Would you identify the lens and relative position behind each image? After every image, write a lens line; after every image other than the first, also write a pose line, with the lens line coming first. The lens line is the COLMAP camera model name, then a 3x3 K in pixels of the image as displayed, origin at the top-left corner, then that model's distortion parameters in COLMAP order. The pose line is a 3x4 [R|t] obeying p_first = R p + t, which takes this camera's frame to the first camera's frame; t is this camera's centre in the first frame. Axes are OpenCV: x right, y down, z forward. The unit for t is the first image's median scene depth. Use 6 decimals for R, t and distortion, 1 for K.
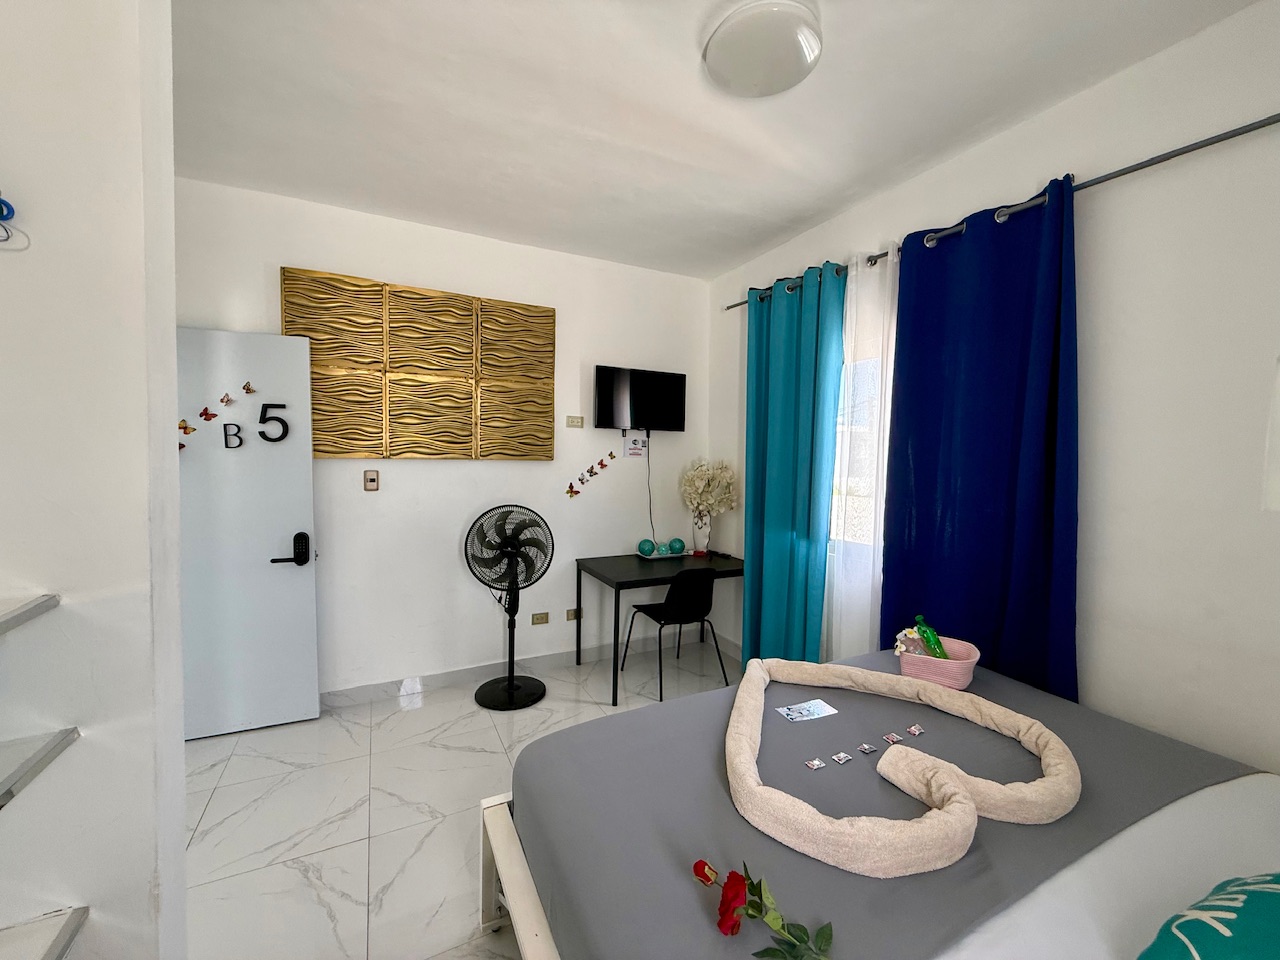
lens RADIAL K [[510.3, 0, 635.9], [0, 510.3, 479.1], [0, 0, 1]] dist [0.000249, -0.000053]
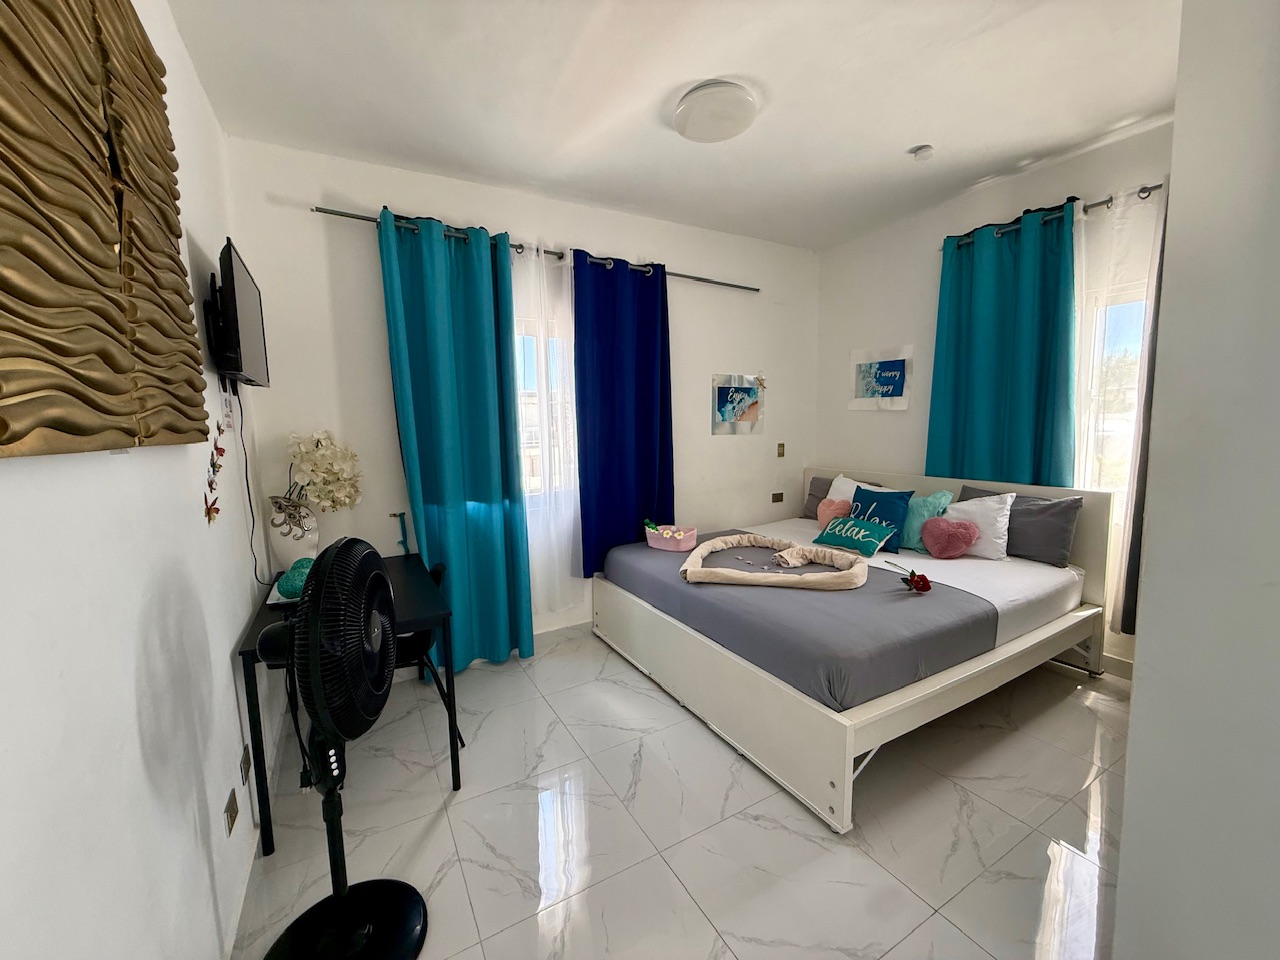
lens RADIAL K [[510.3, 0, 635.9], [0, 510.3, 479.1], [0, 0, 1]] dist [0.000249, -0.000053]
pose [[-0.035282, -0.122109, 0.991889, -0.746099], [0.075787, 0.989322, 0.124489, -0.038669], [-0.996500, 0.079565, -0.025651, 0.818884]]
